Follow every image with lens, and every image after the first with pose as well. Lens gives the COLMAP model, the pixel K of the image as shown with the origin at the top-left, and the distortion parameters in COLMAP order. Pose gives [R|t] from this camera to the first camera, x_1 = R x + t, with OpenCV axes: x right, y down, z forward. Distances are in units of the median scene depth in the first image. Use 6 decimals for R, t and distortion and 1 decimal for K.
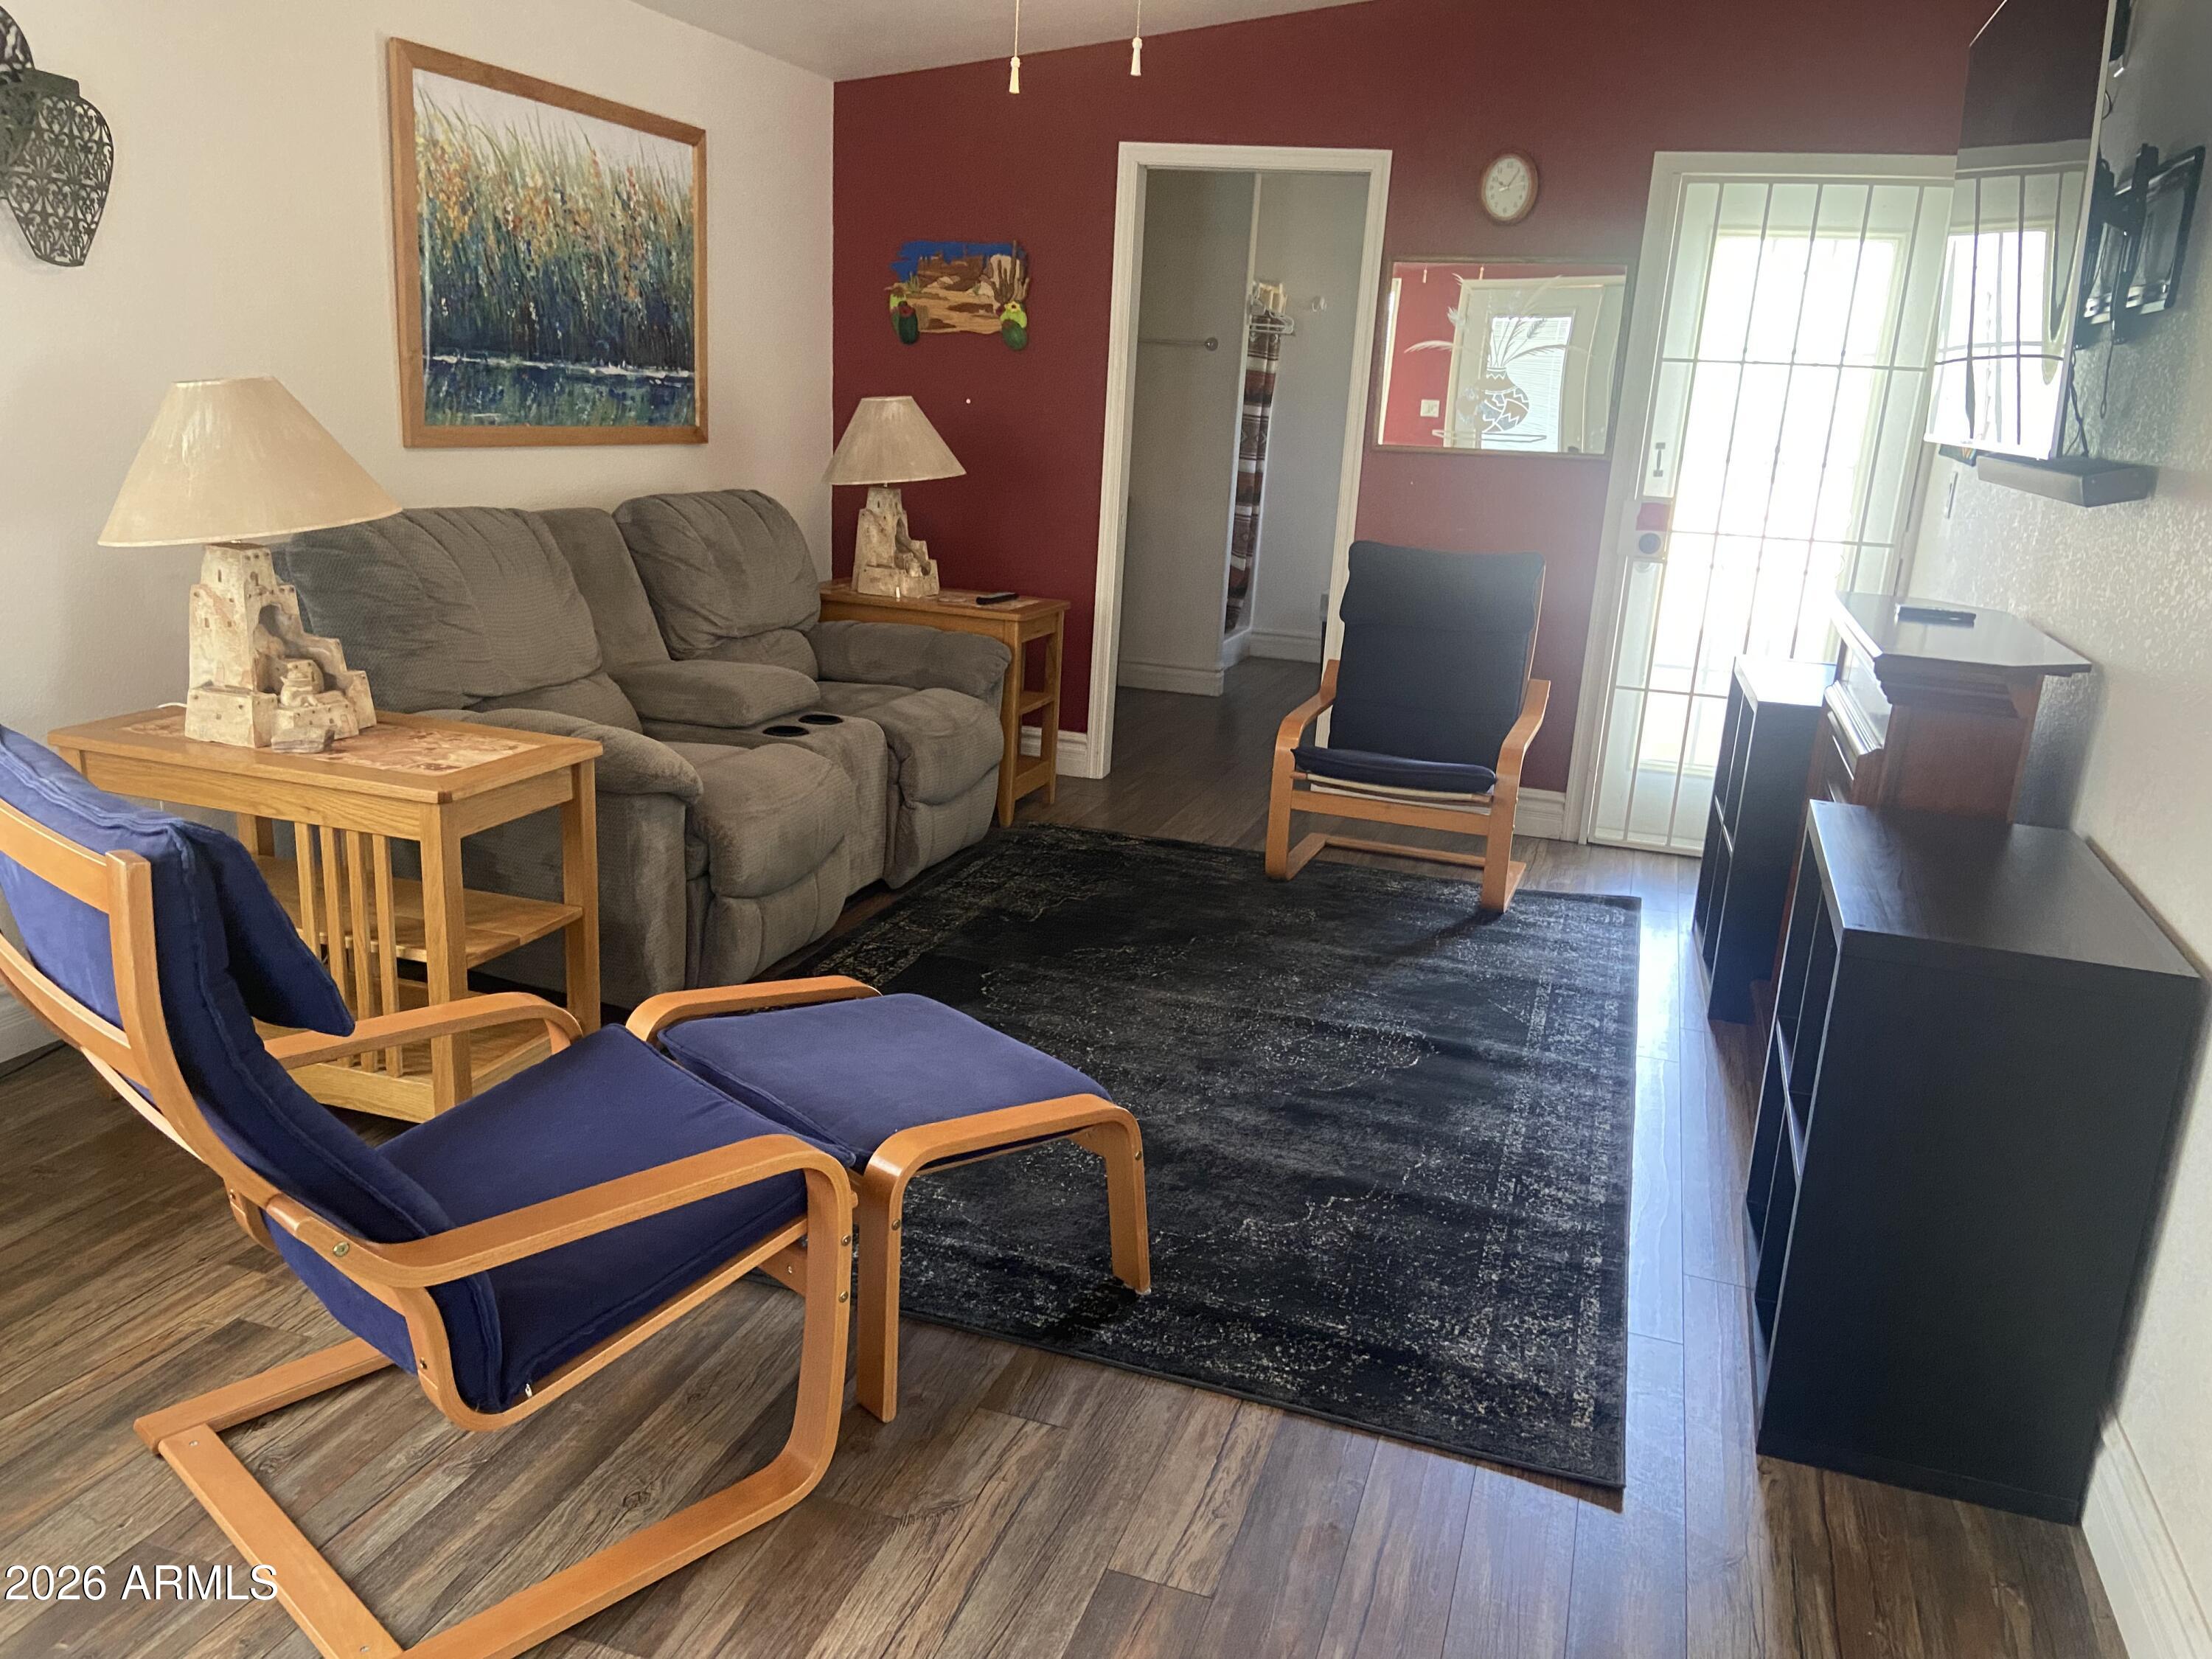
lens RADIAL K [[1657.5, 0, 1141.2], [0, 1657.5, 827.6], [0, 0, 1]] dist [0.161581, -0.209658]
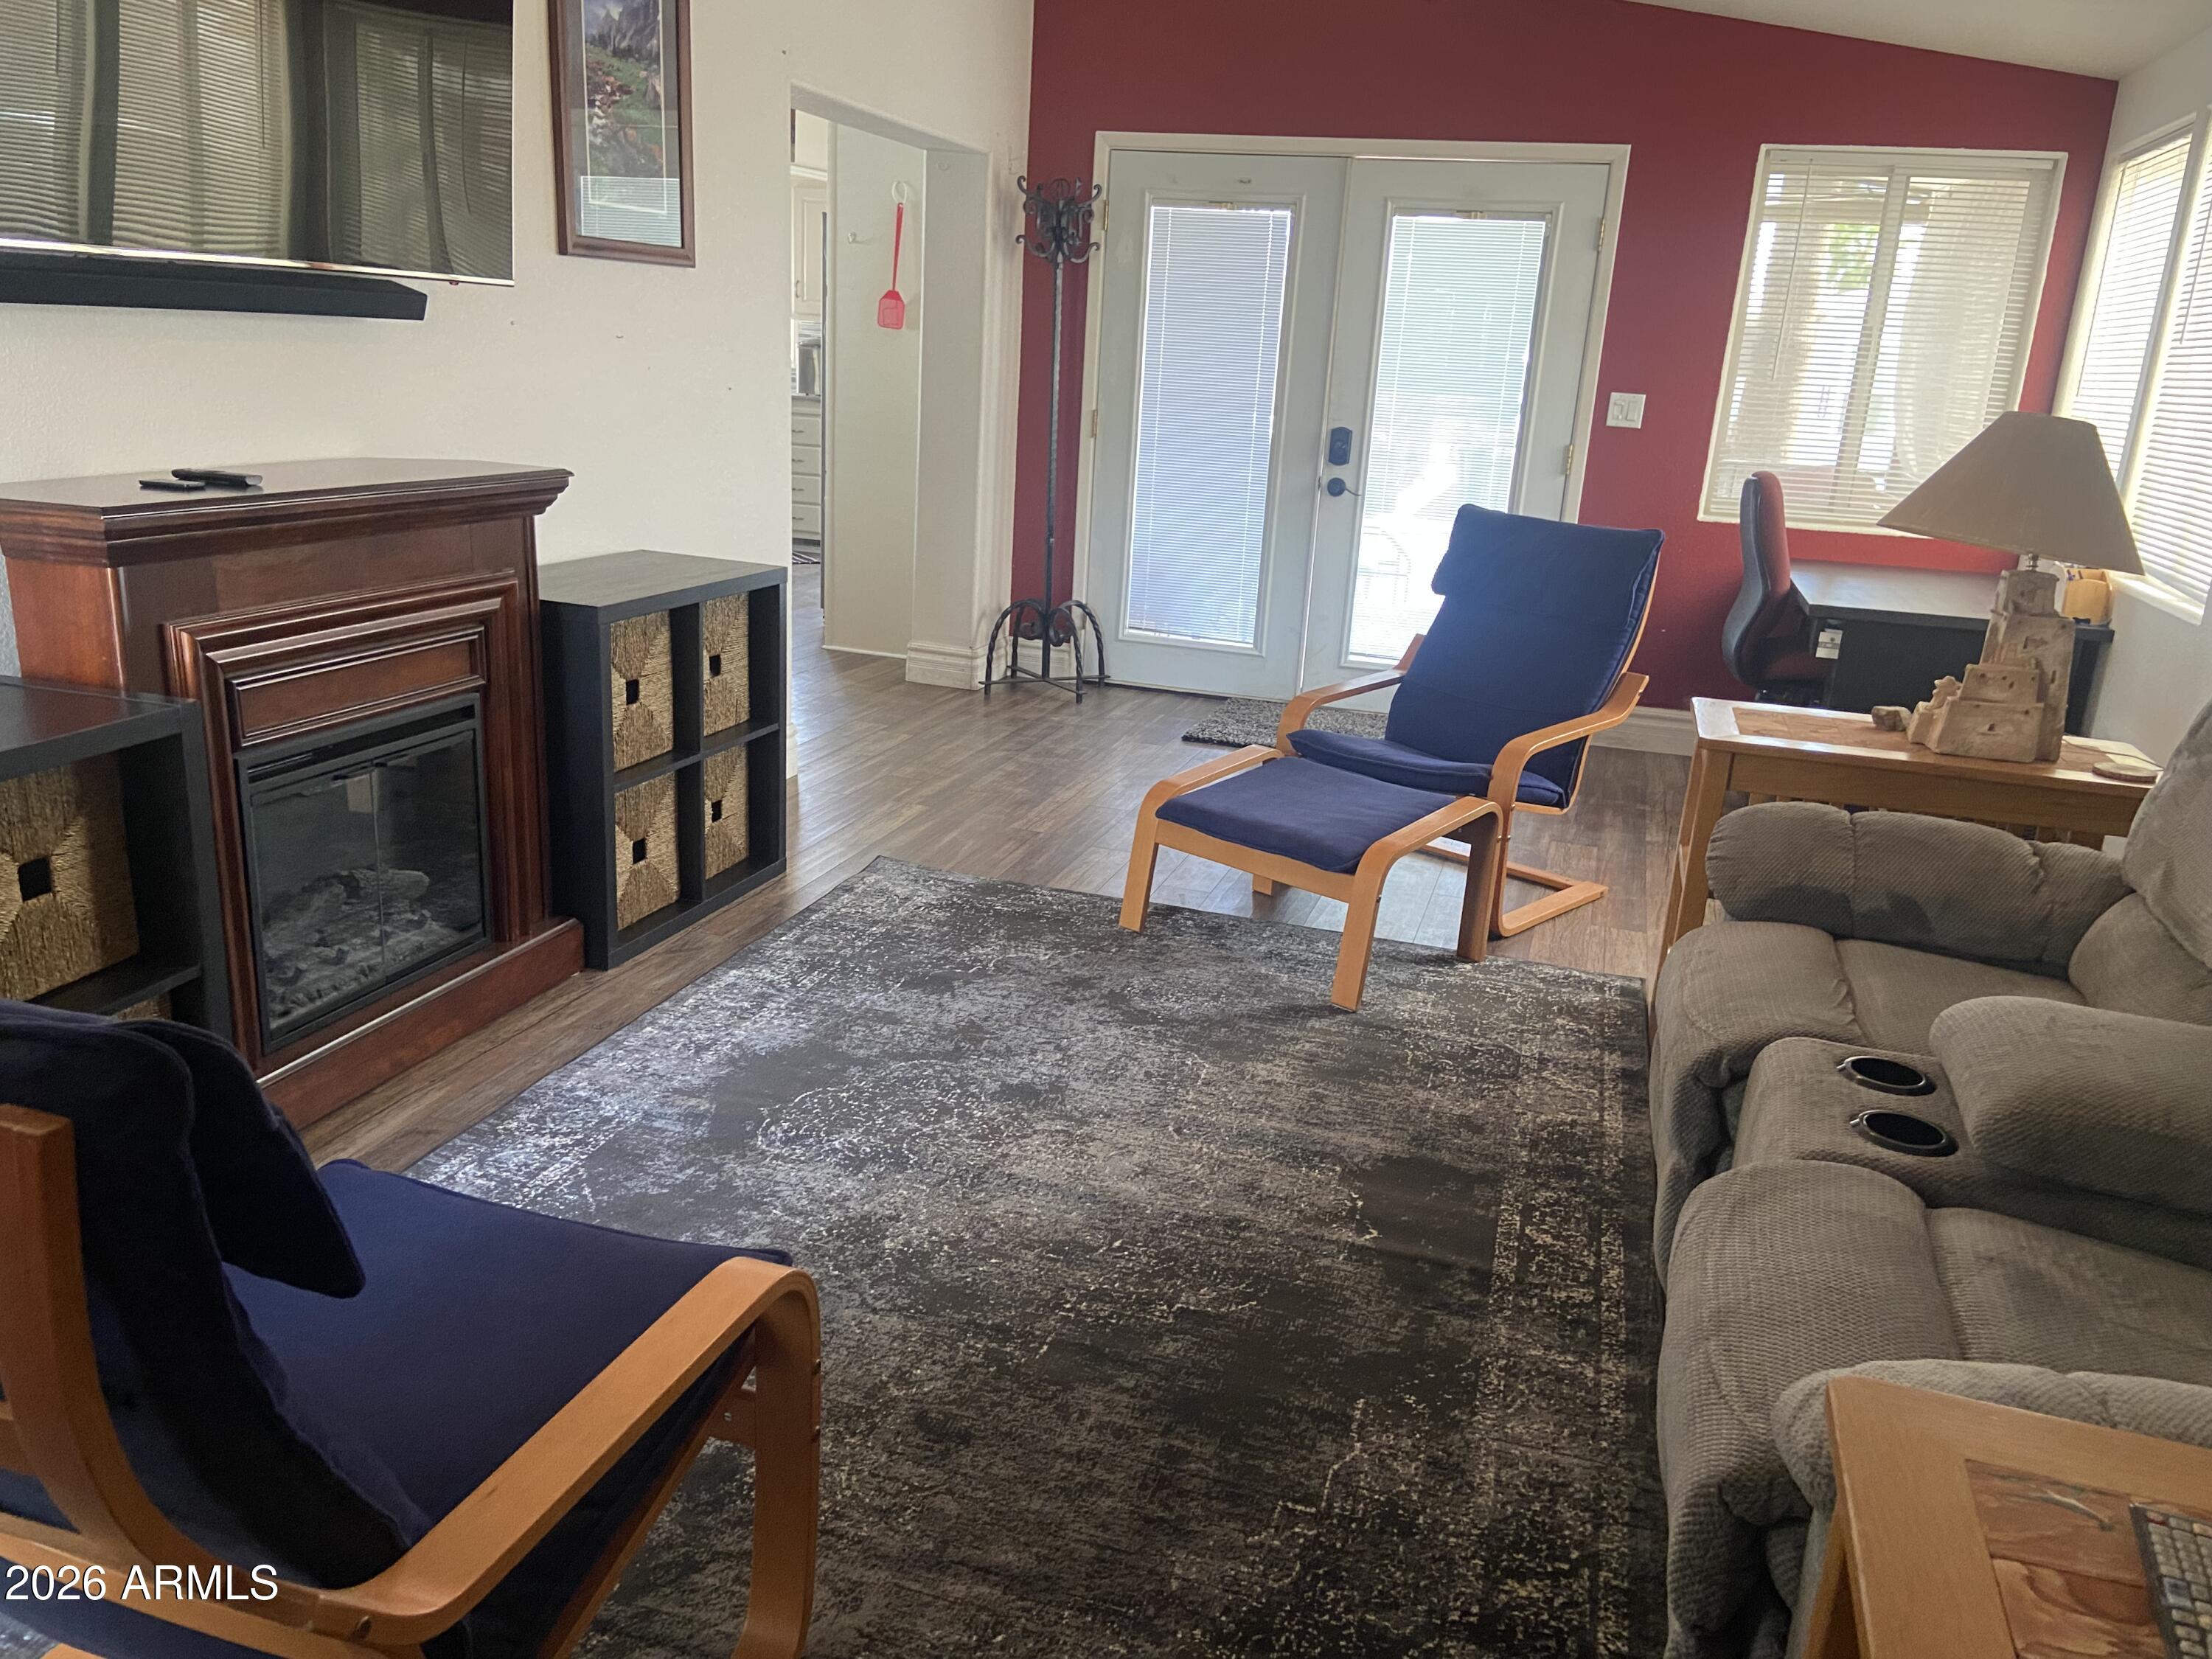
lens RADIAL K [[1657.5, 0, 1141.2], [0, 1657.5, 827.6], [0, 0, 1]] dist [0.161581, -0.209658]
pose [[-0.992108, -0.109061, -0.061859, 0.047011], [-0.125323, 0.847258, 0.516185, -0.320260], [-0.003885, 0.519864, -0.854240, 1.244517]]
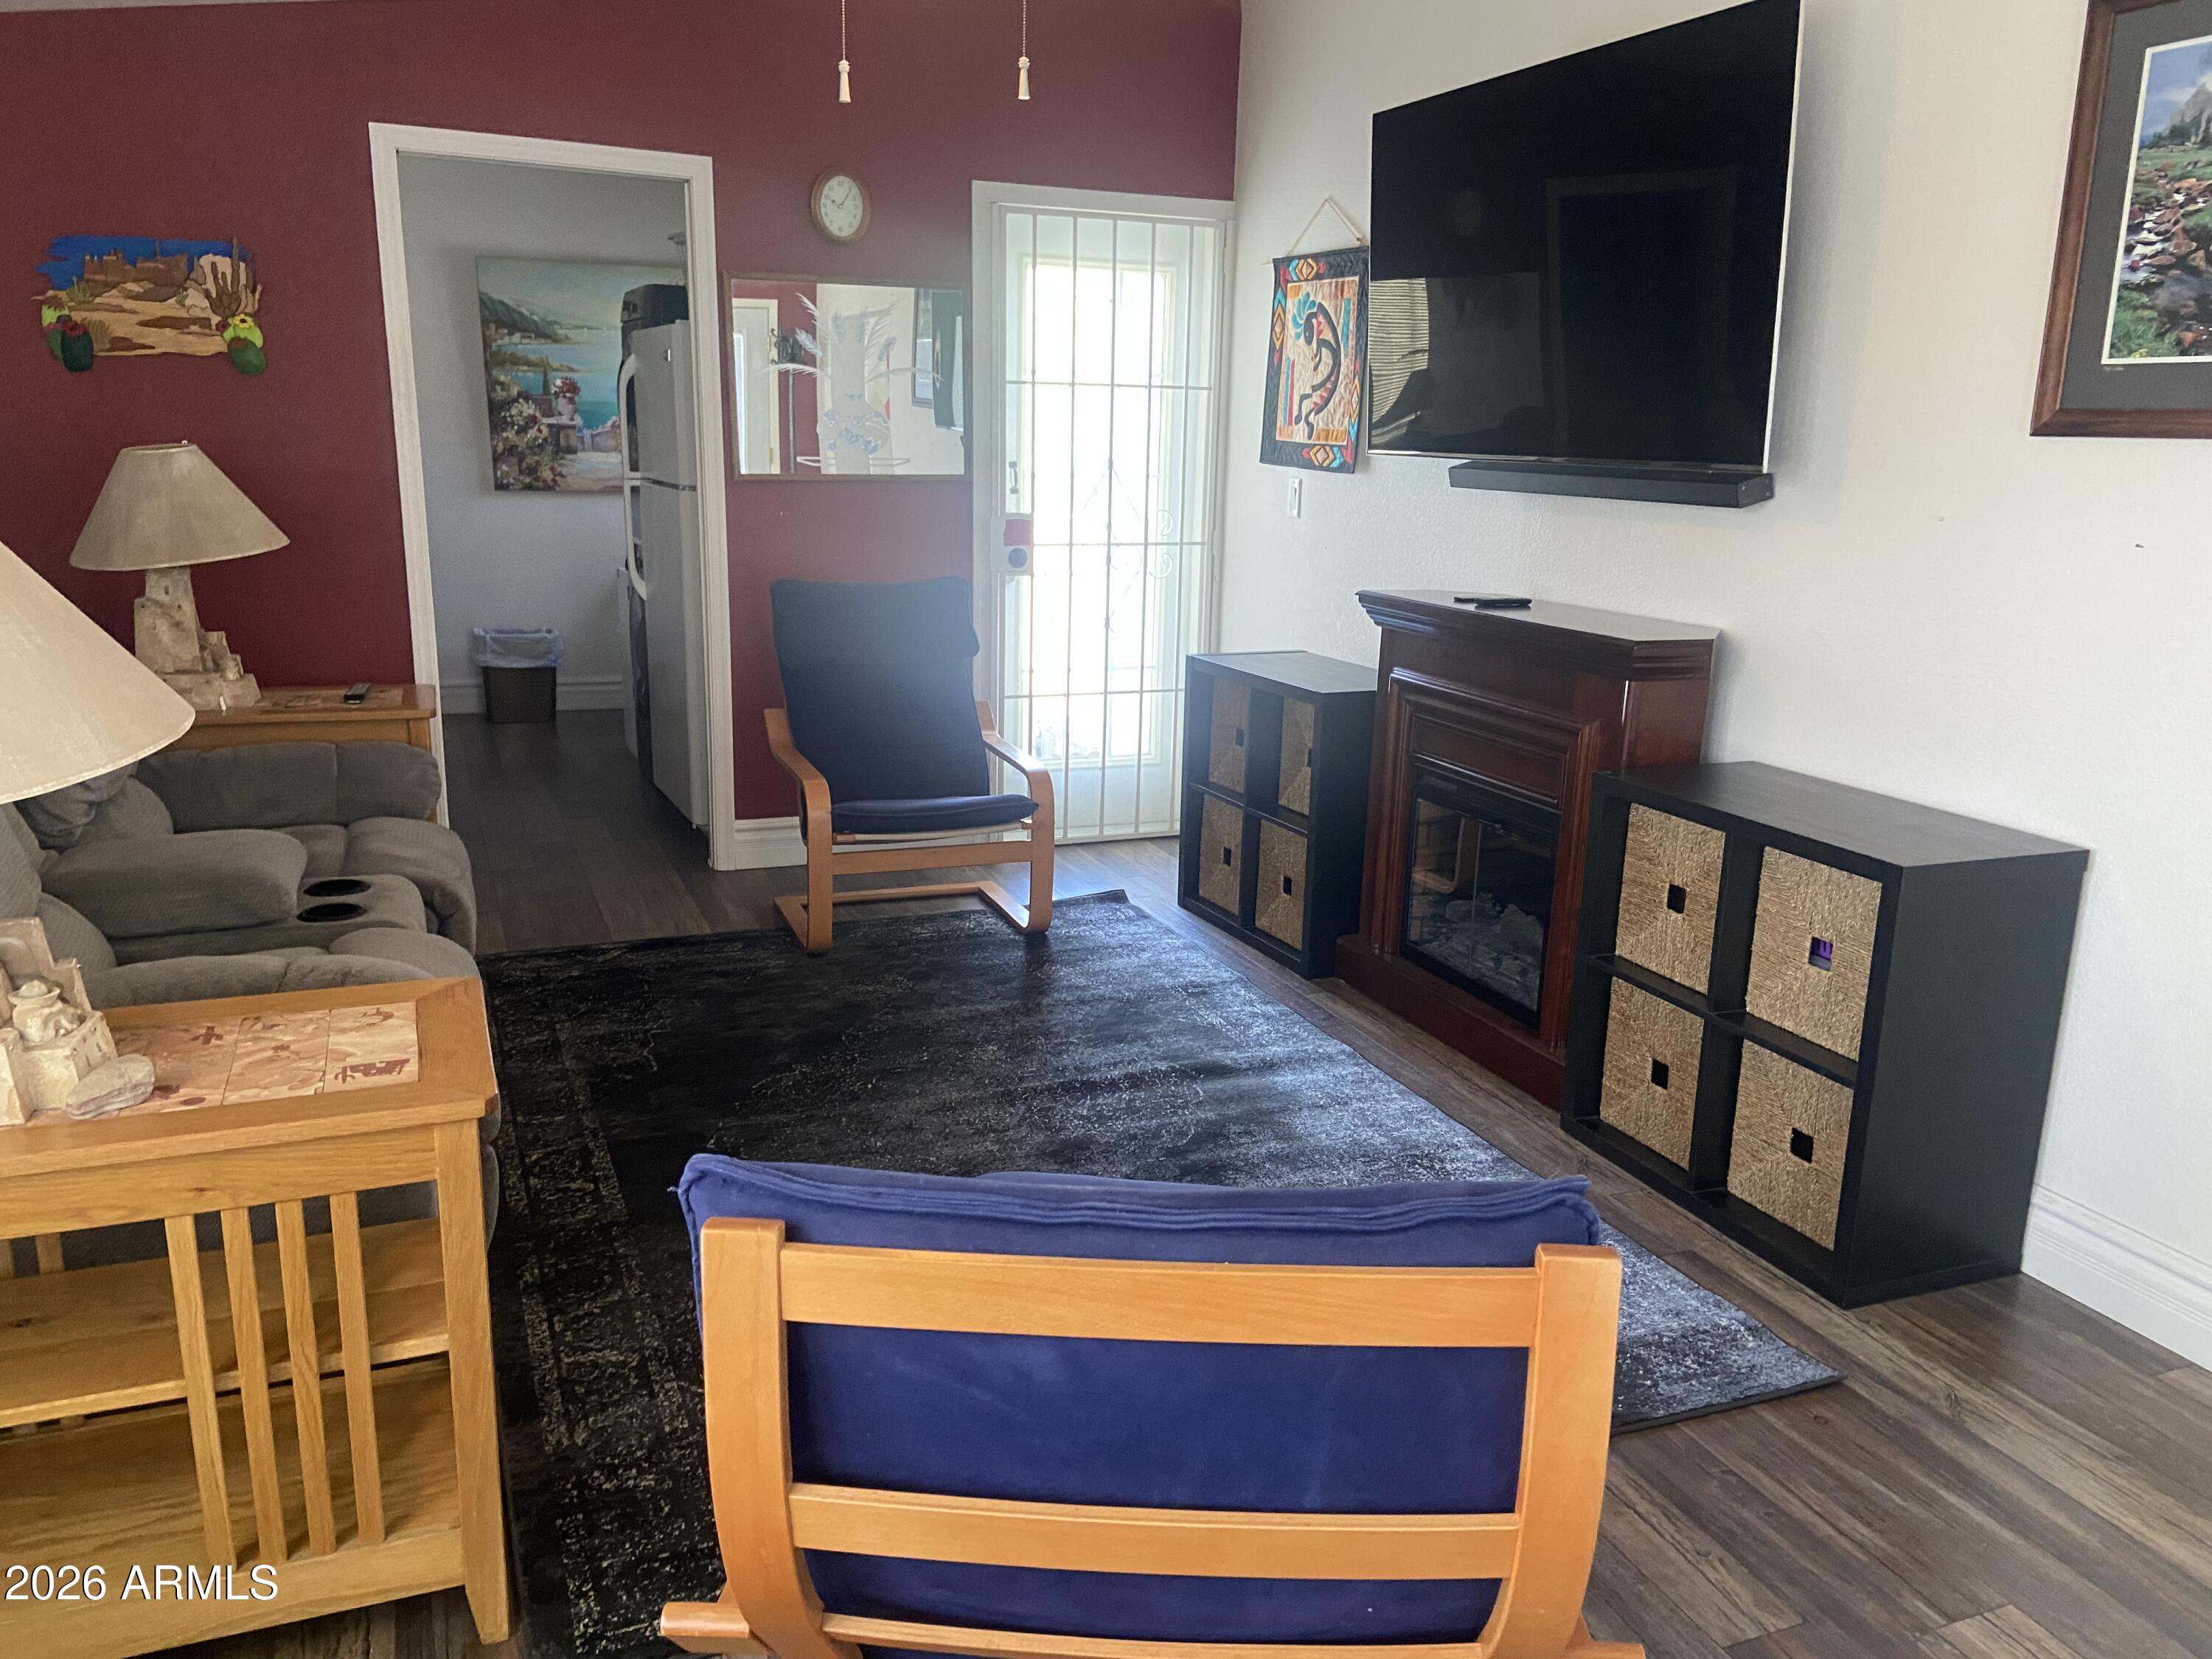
lens RADIAL K [[1647.2, 0, 1116.3], [0, 1647.2, 855.4], [0, 0, 1]] dist [0.096566, -0.115263]
pose [[0.763847, -0.200103, 0.613594, -0.350665], [0.185158, 0.978700, 0.088671, -0.074360], [-0.618268, 0.045881, 0.784627, 0.181910]]
